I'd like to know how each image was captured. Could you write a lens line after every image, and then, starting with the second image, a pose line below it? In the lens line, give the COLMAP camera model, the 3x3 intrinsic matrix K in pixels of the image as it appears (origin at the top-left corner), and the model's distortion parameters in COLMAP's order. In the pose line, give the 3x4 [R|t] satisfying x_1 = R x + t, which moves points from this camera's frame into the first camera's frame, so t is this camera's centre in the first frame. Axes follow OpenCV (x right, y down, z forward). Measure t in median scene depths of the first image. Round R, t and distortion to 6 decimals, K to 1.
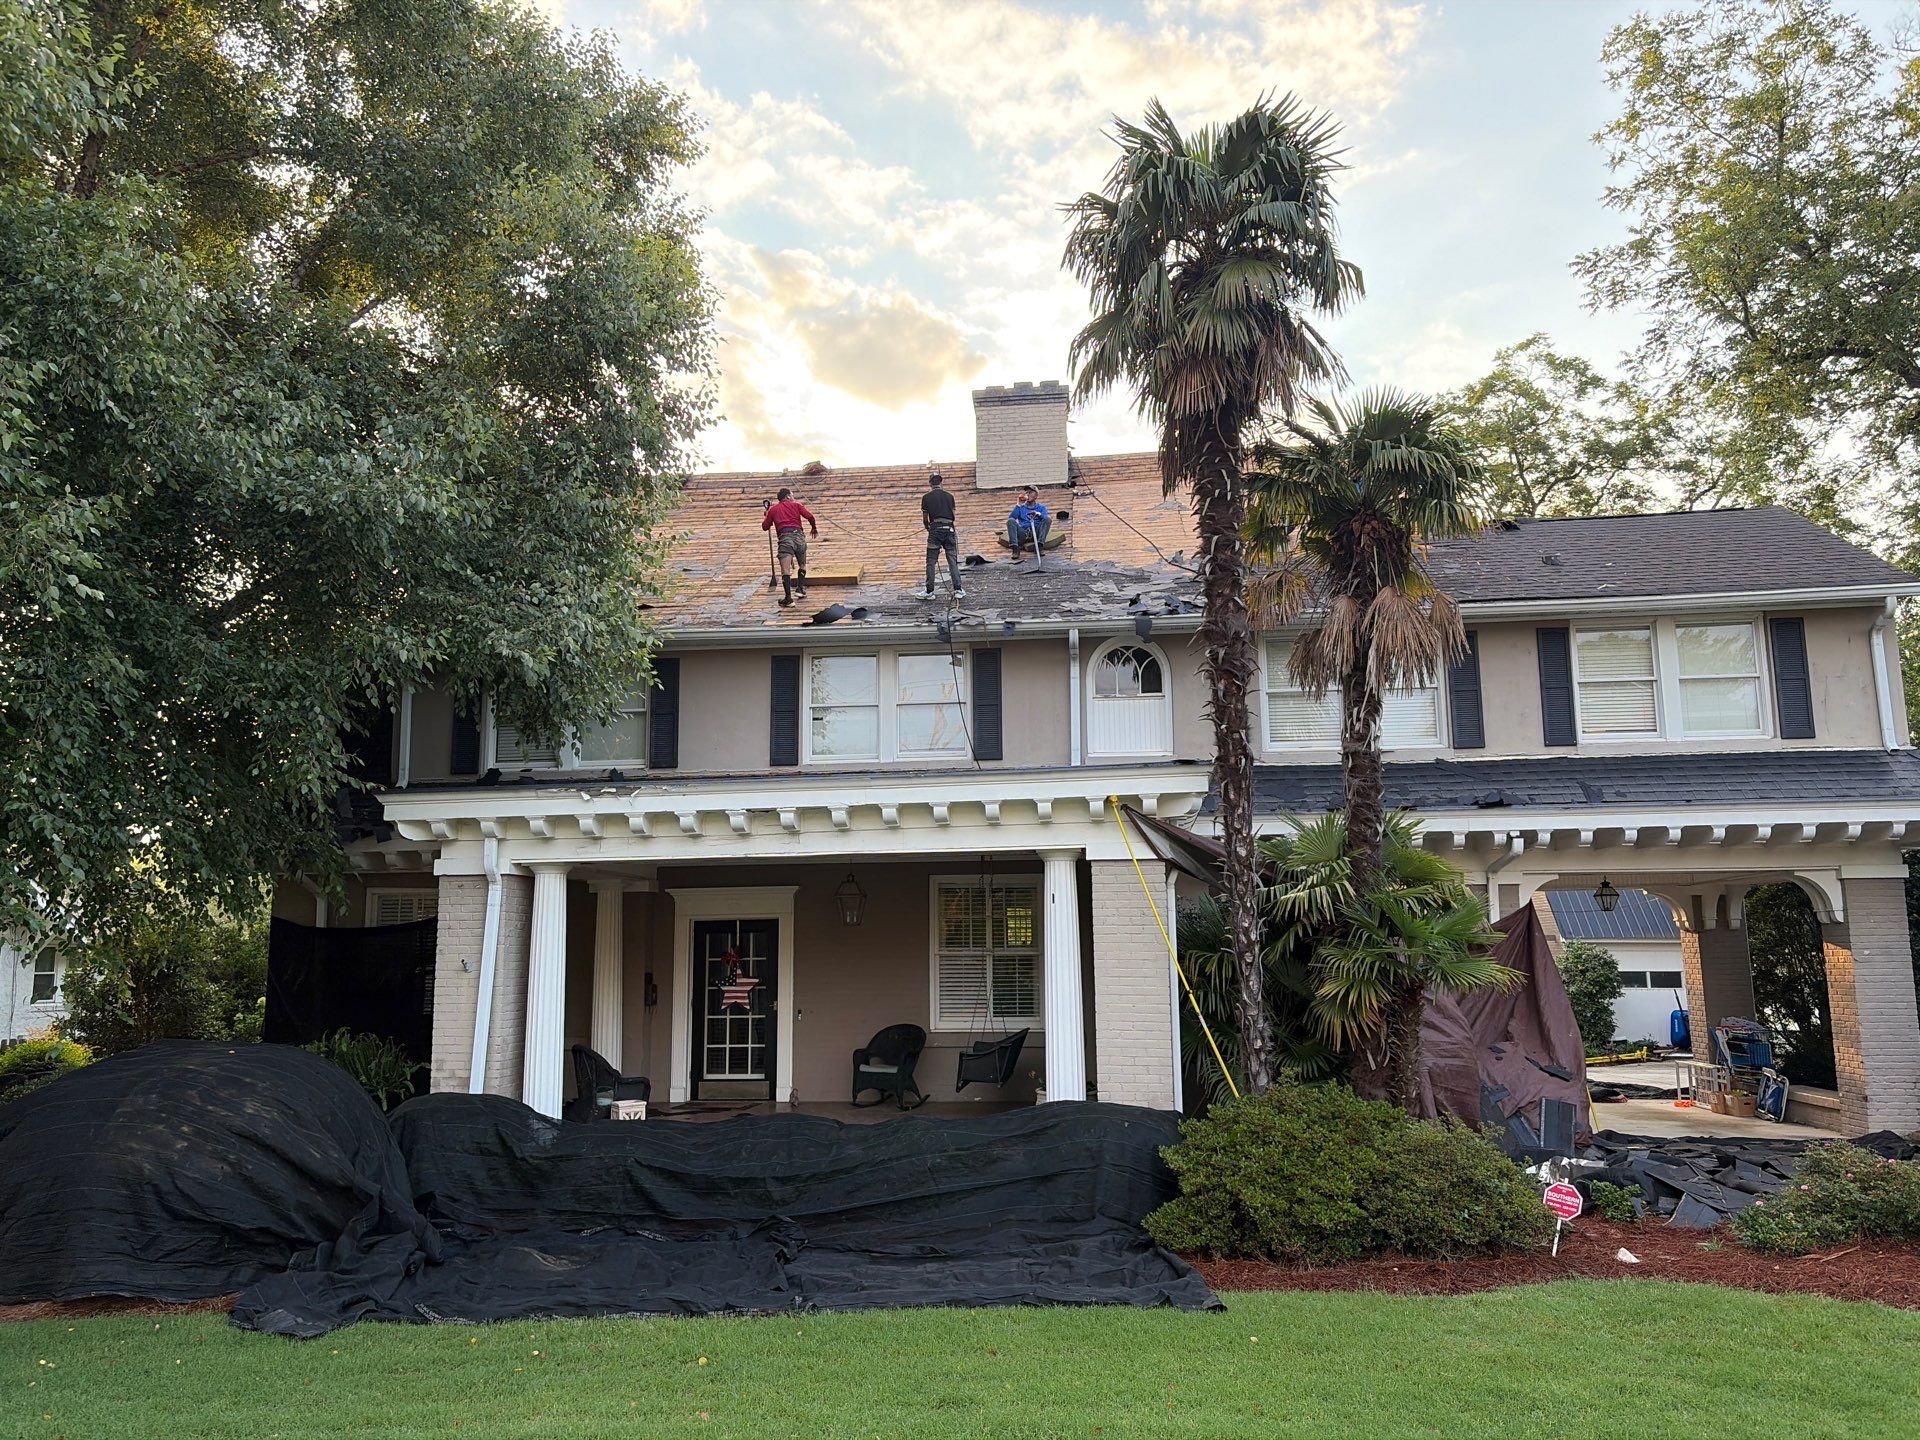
lens RADIAL K [[1426.9, 0, 943.5], [0, 1426.9, 728.3], [0, 0, 1]] dist [0.064779, 0.000662]
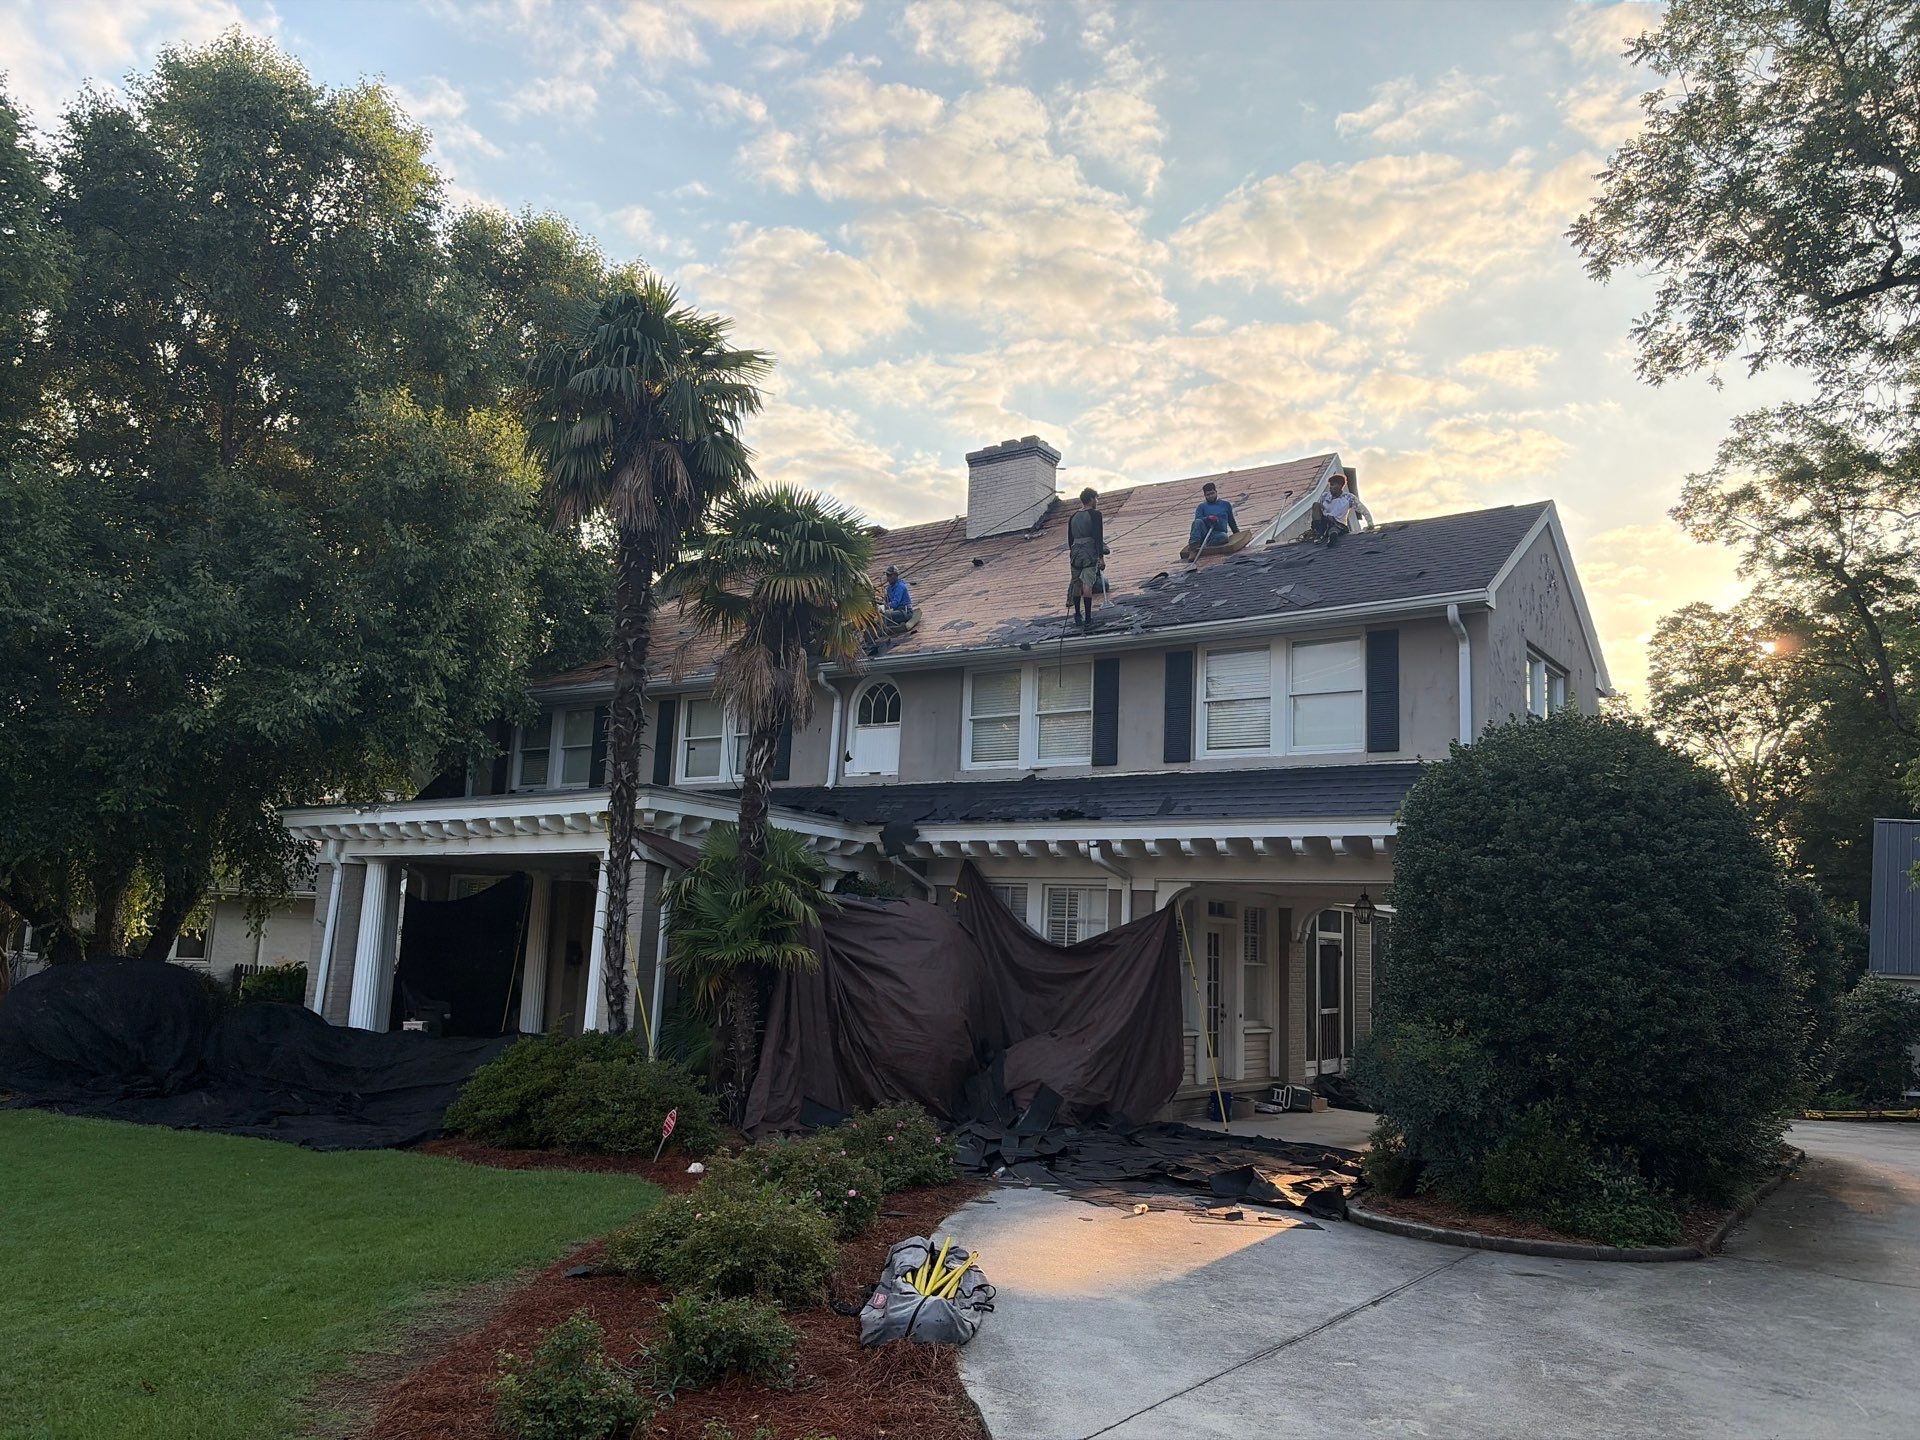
lens RADIAL K [[1405.2, 0, 909.9], [0, 1405.2, 713.8], [0, 0, 1]] dist [0.086298, -0.000636]
pose [[0.871644, -0.032862, -0.489036, 0.767591], [0.025578, 0.999440, -0.021569, -0.006259], [0.489471, 0.006292, 0.871997, -0.007451]]
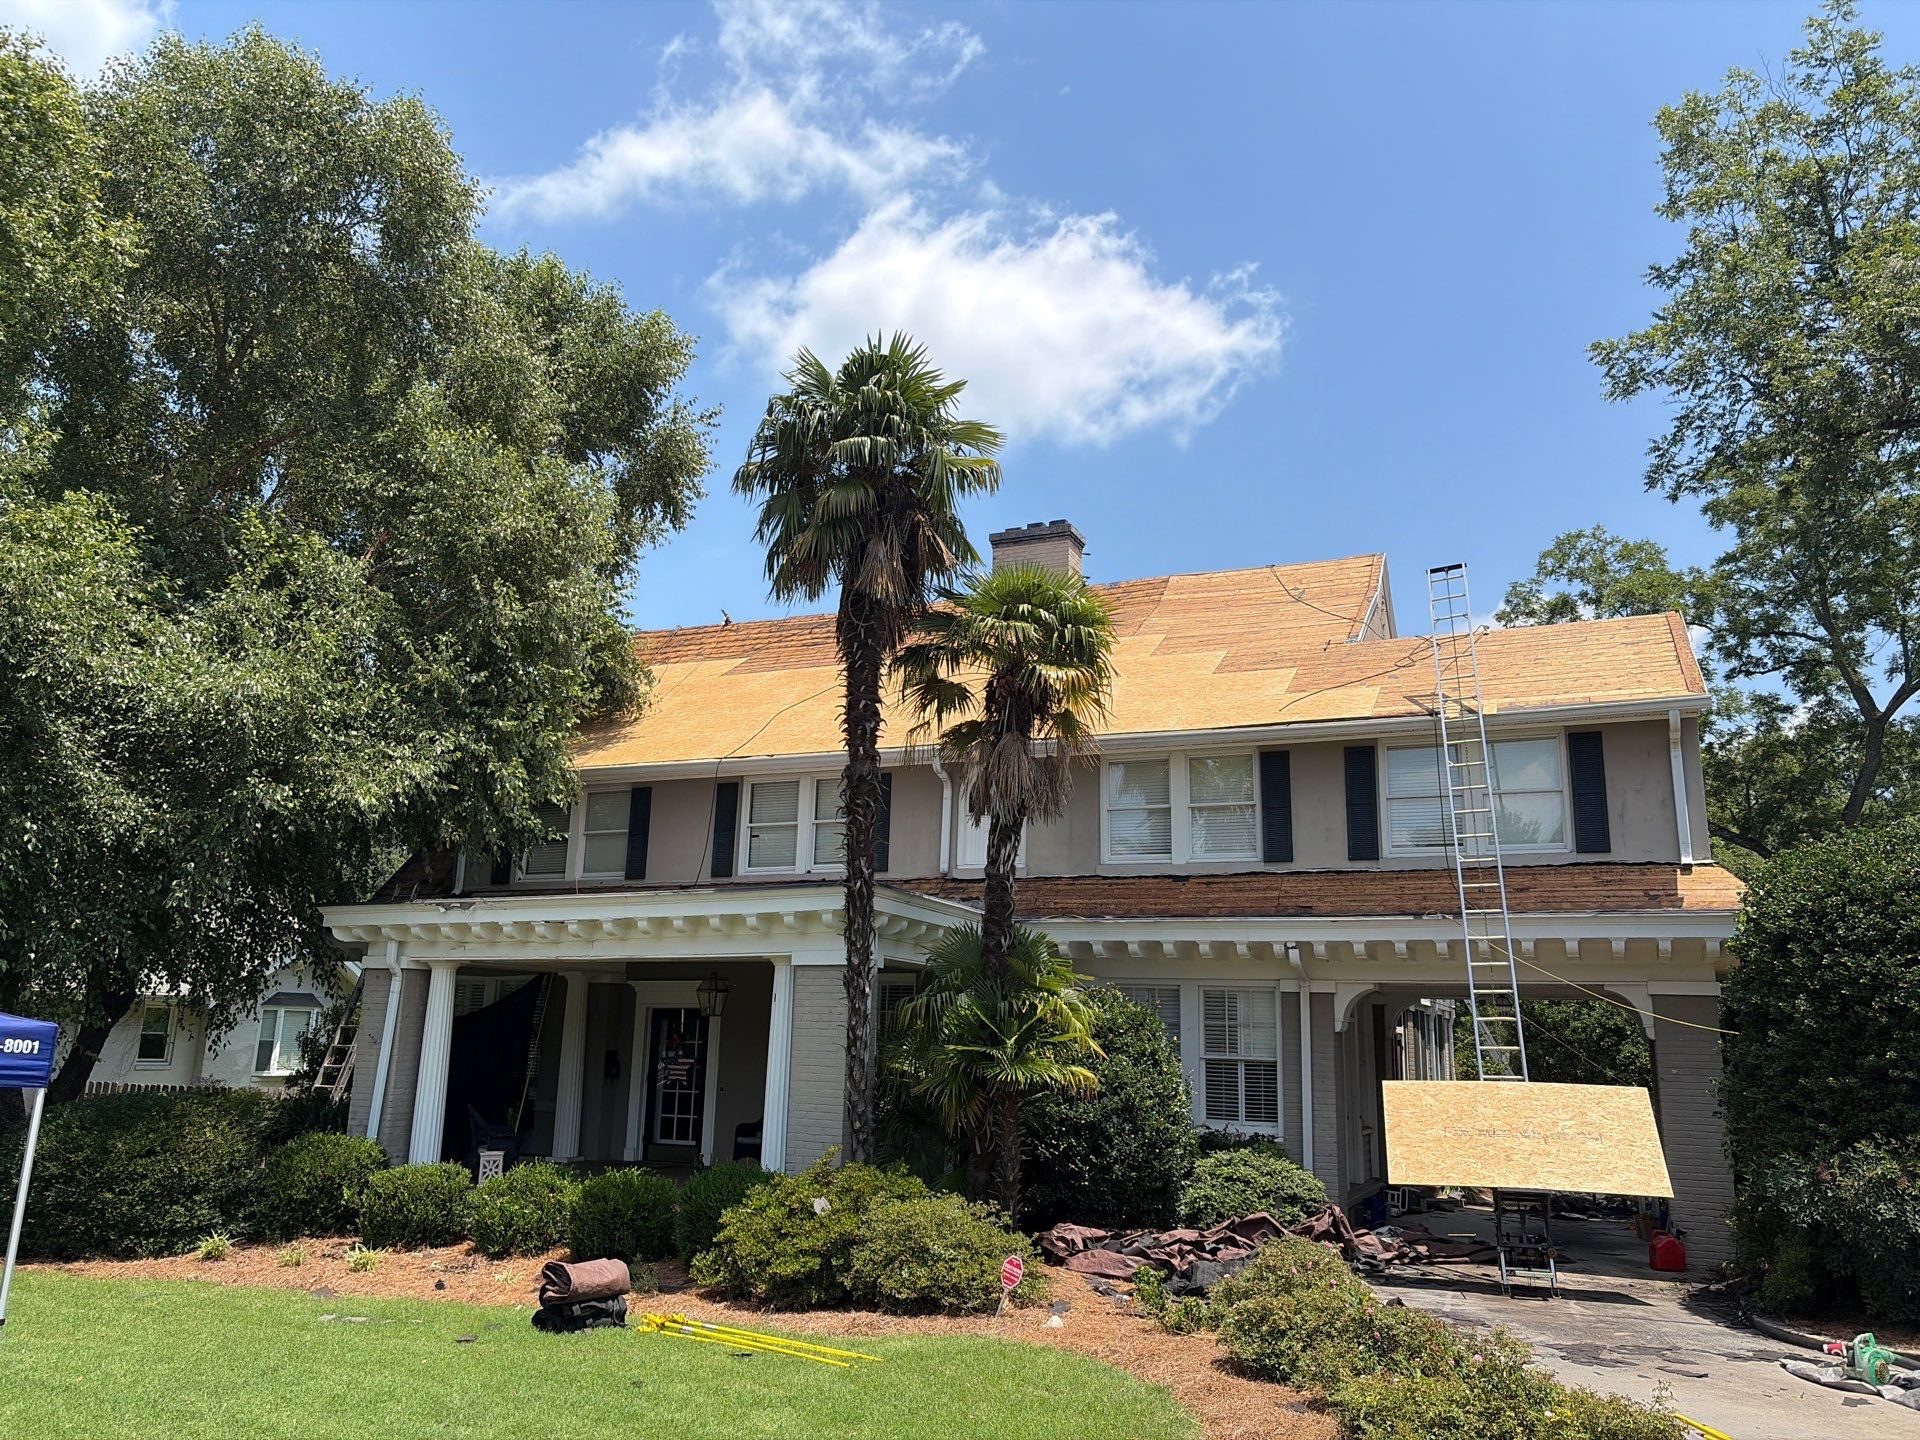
lens RADIAL K [[1405.2, 0, 909.9], [0, 1405.2, 713.8], [0, 0, 1]] dist [0.086298, -0.000636]
pose [[0.946617, -0.038592, -0.320042, 0.448950], [0.015220, 0.997051, -0.075213, -0.020117], [0.322001, 0.066326, 0.944413, -0.071213]]
